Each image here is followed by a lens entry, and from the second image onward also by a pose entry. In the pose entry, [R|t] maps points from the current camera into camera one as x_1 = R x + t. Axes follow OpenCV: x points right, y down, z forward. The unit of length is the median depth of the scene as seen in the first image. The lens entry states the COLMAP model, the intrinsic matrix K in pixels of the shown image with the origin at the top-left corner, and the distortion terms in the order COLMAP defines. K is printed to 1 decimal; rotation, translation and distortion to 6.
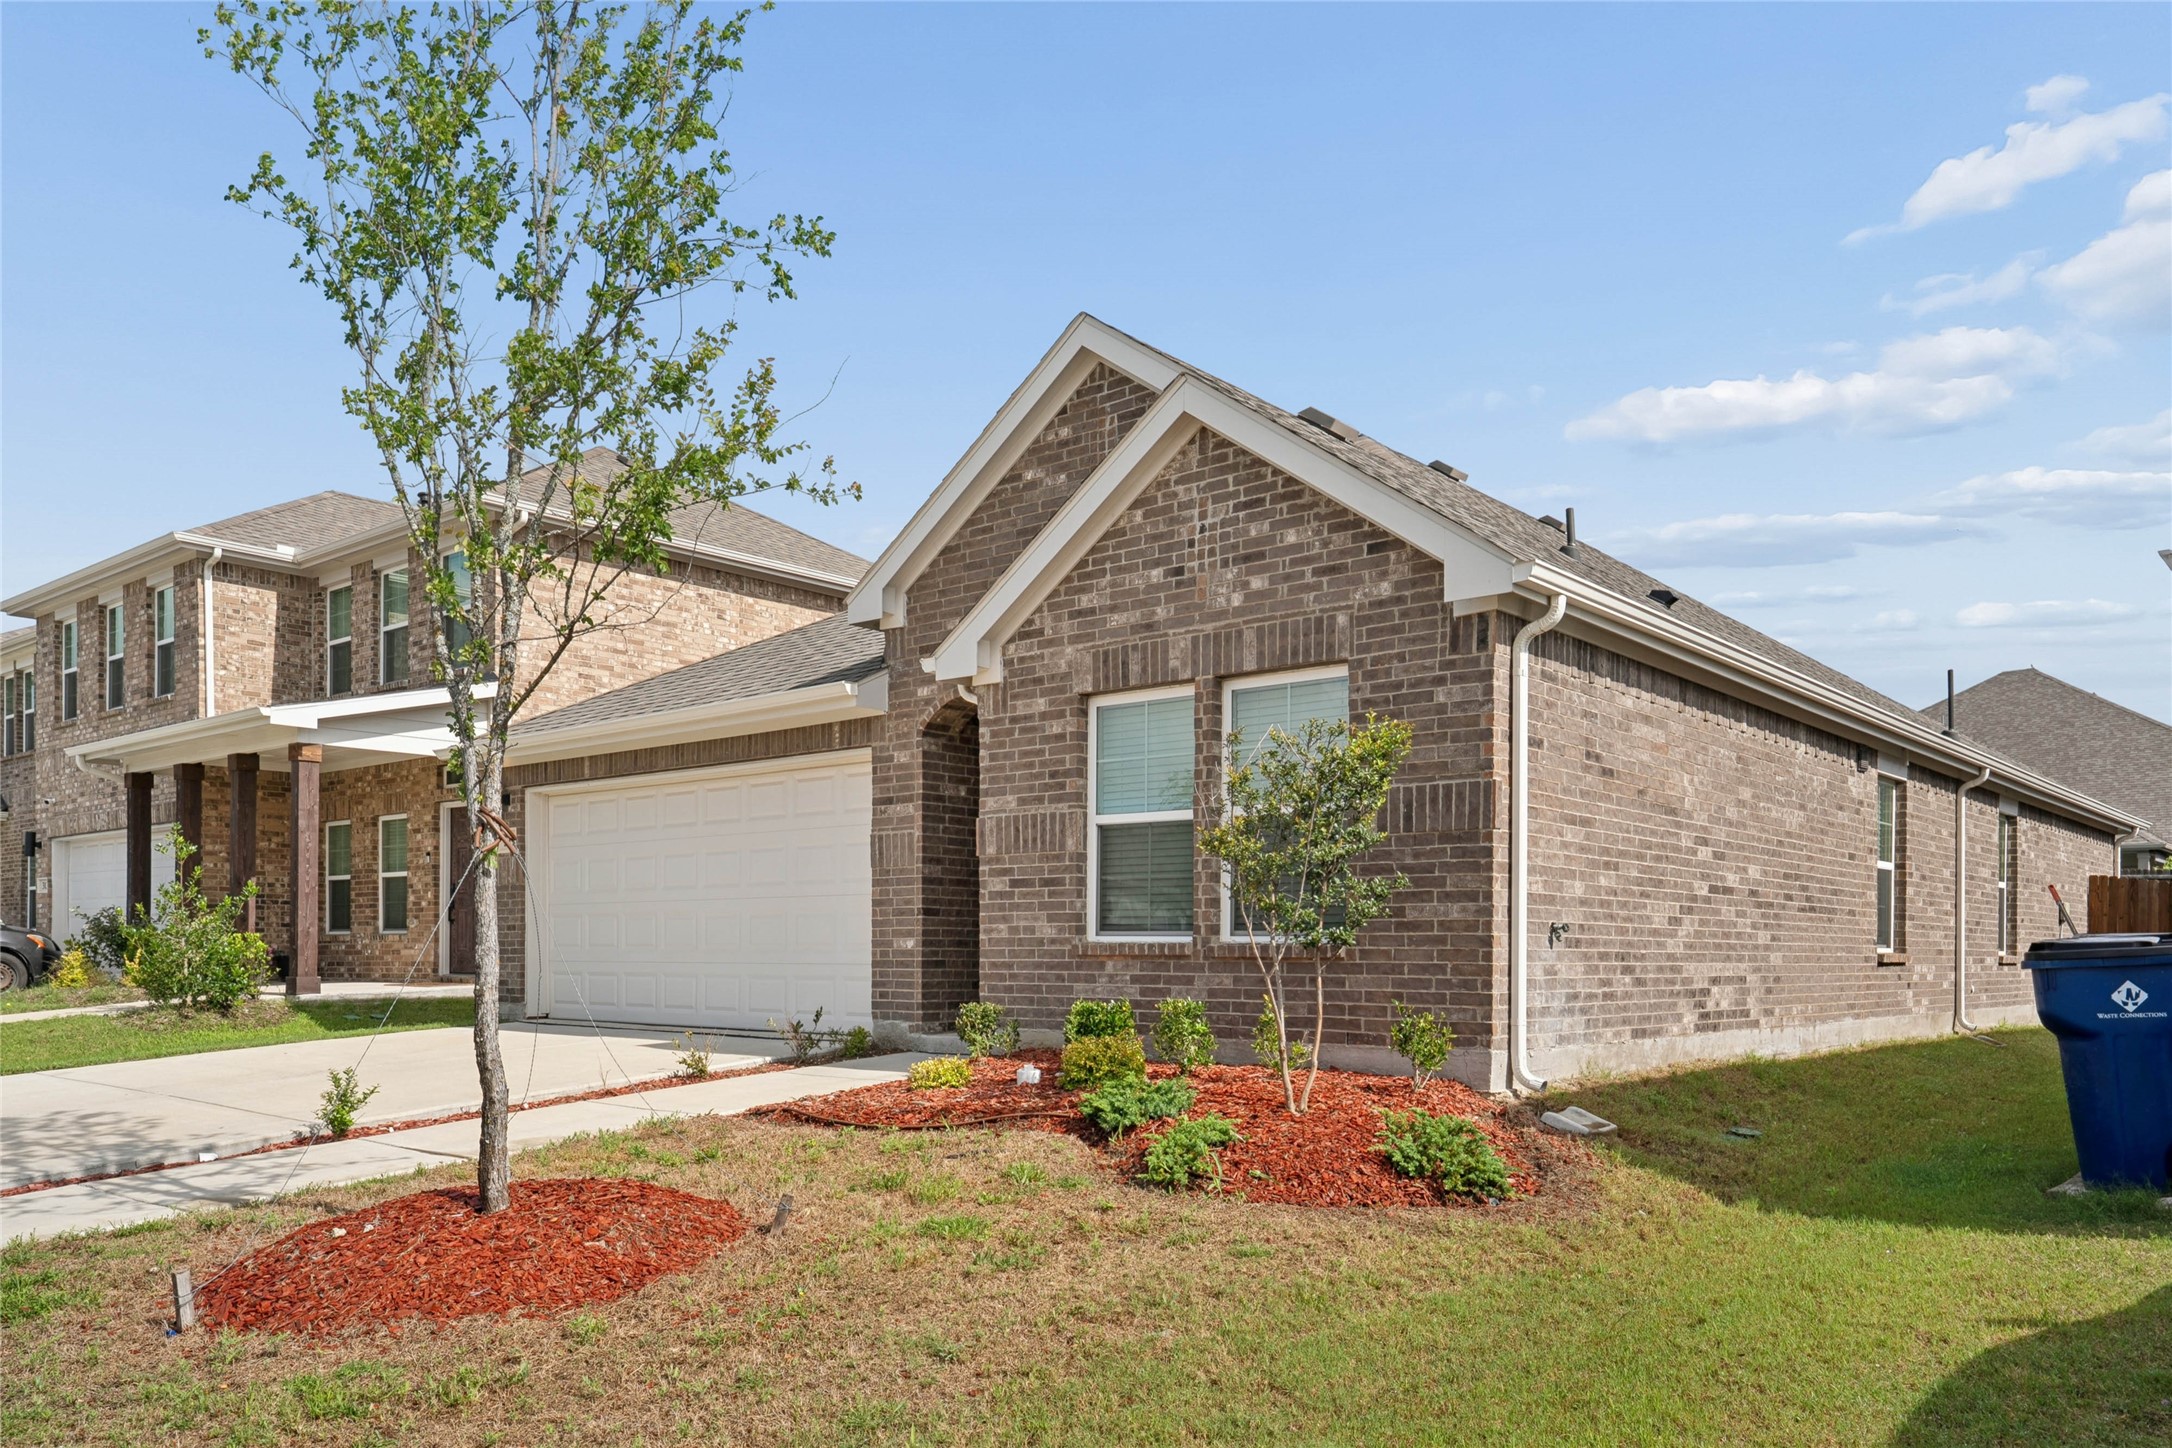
lens RADIAL K [[1577.7, 0, 1086.0], [0, 1577.7, 724.0], [0, 0, 1]] dist [-0.001241, -0.003136]
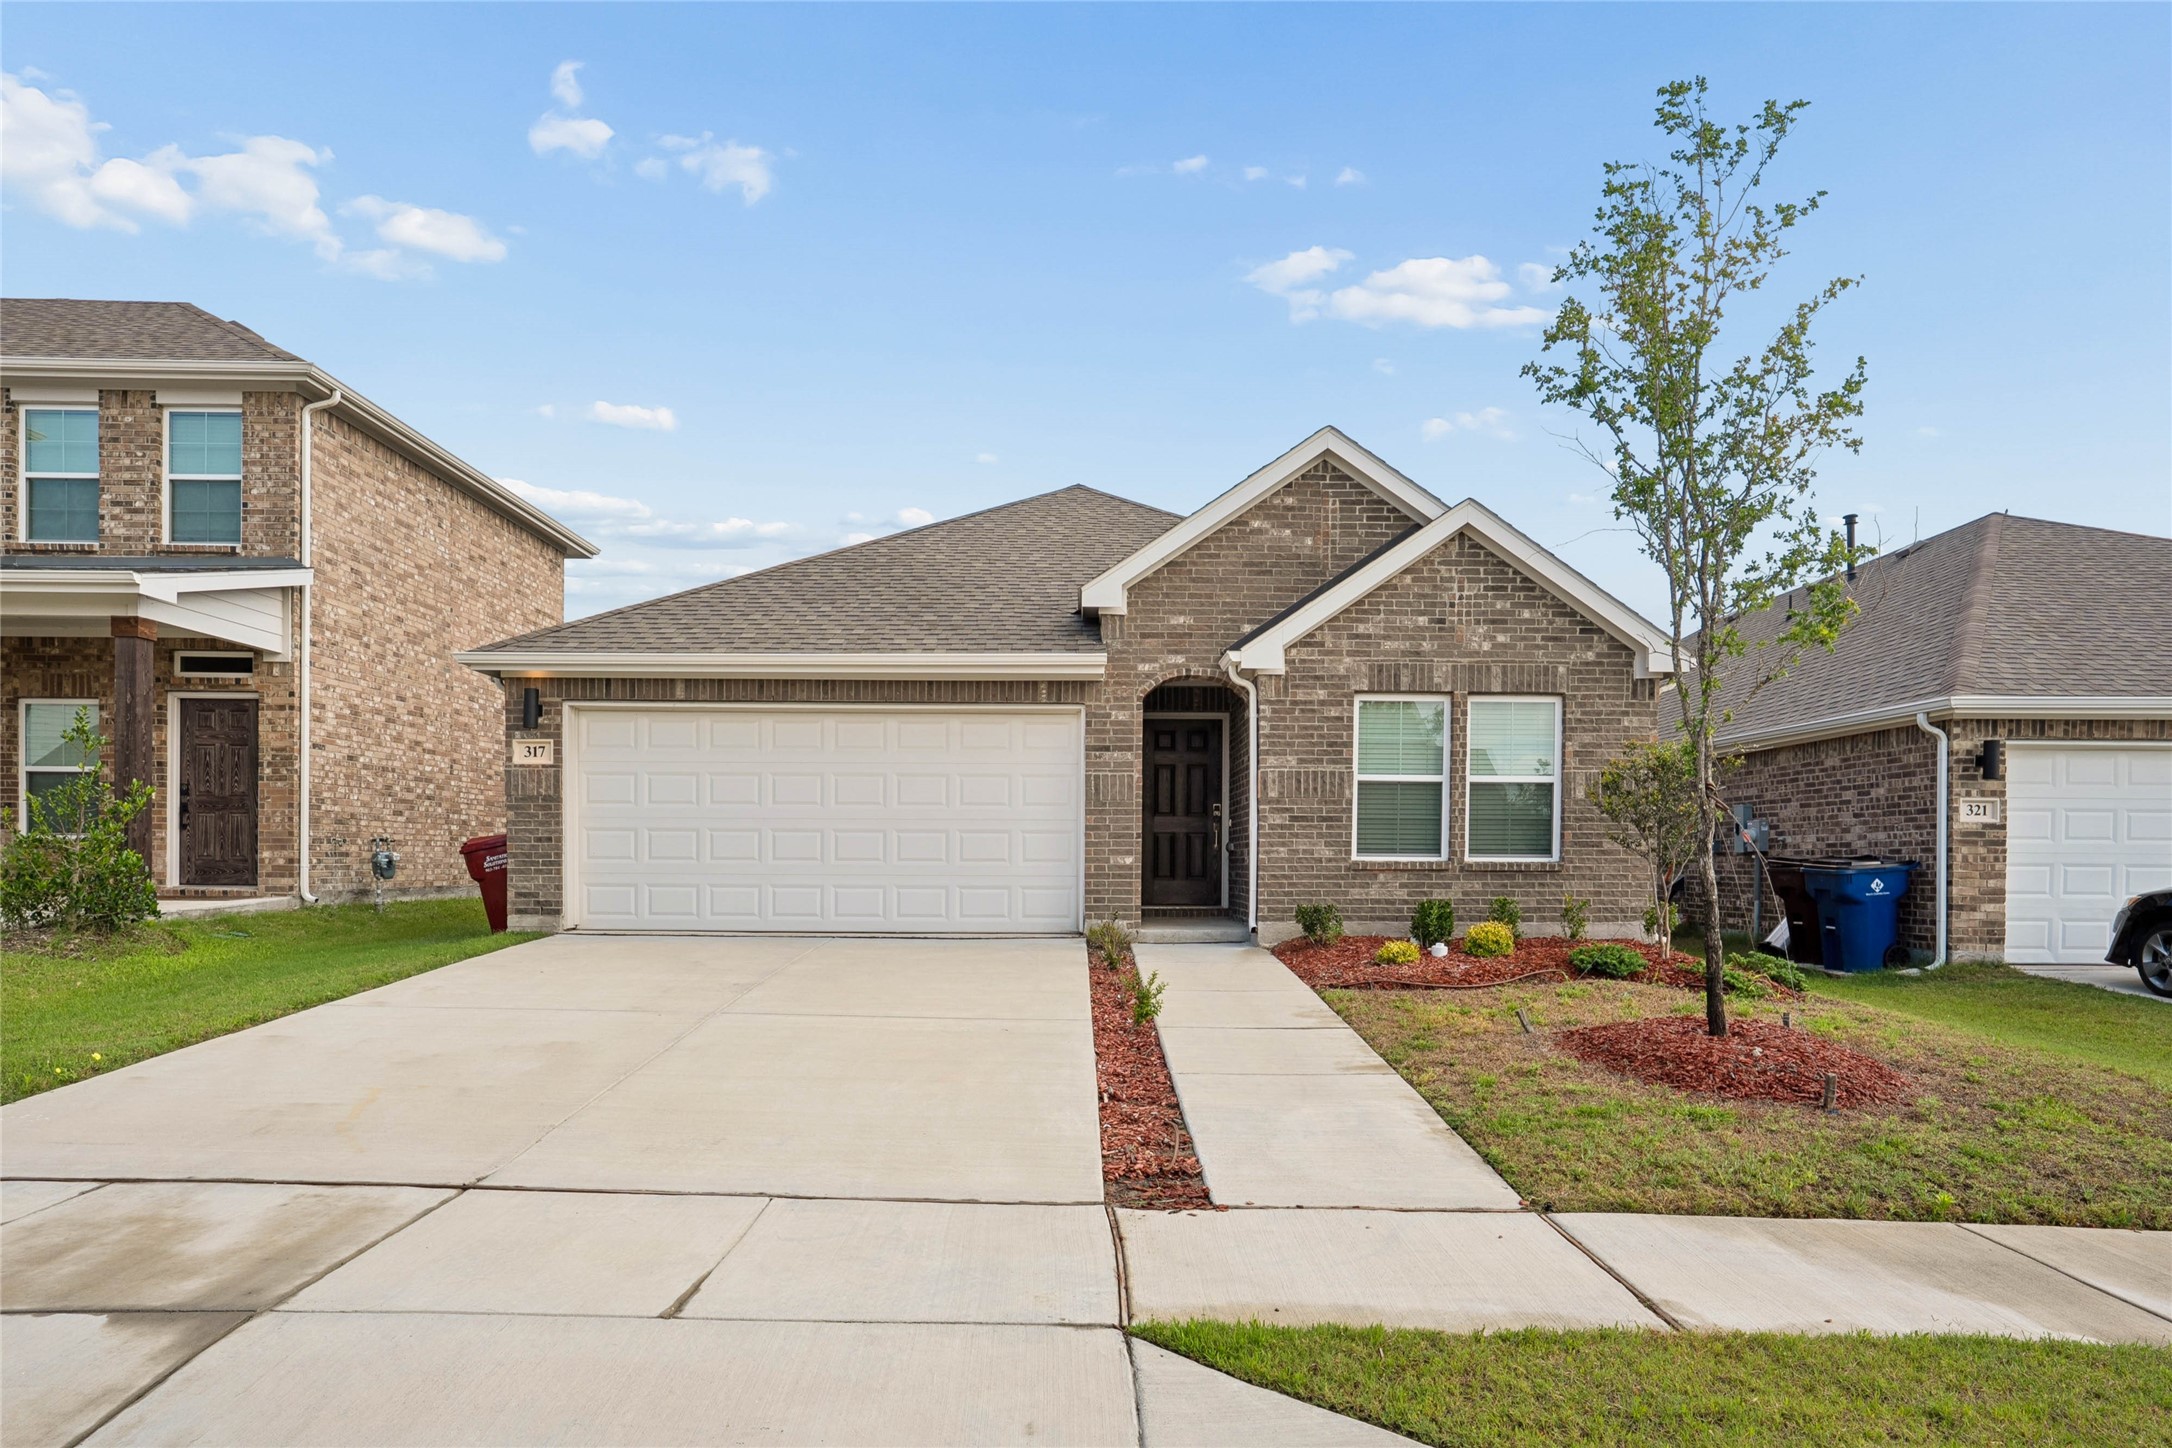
lens RADIAL K [[1260.4, 0, 1083.2], [0, 1260.4, 671.0], [0, 0, 1]] dist [-0.021565, 0.000540]
pose [[0.745145, 0.097184, 0.659783, -0.973540], [-0.097043, 0.994596, -0.036901, 0.030275], [-0.659804, -0.036531, 0.750550, 0.291770]]
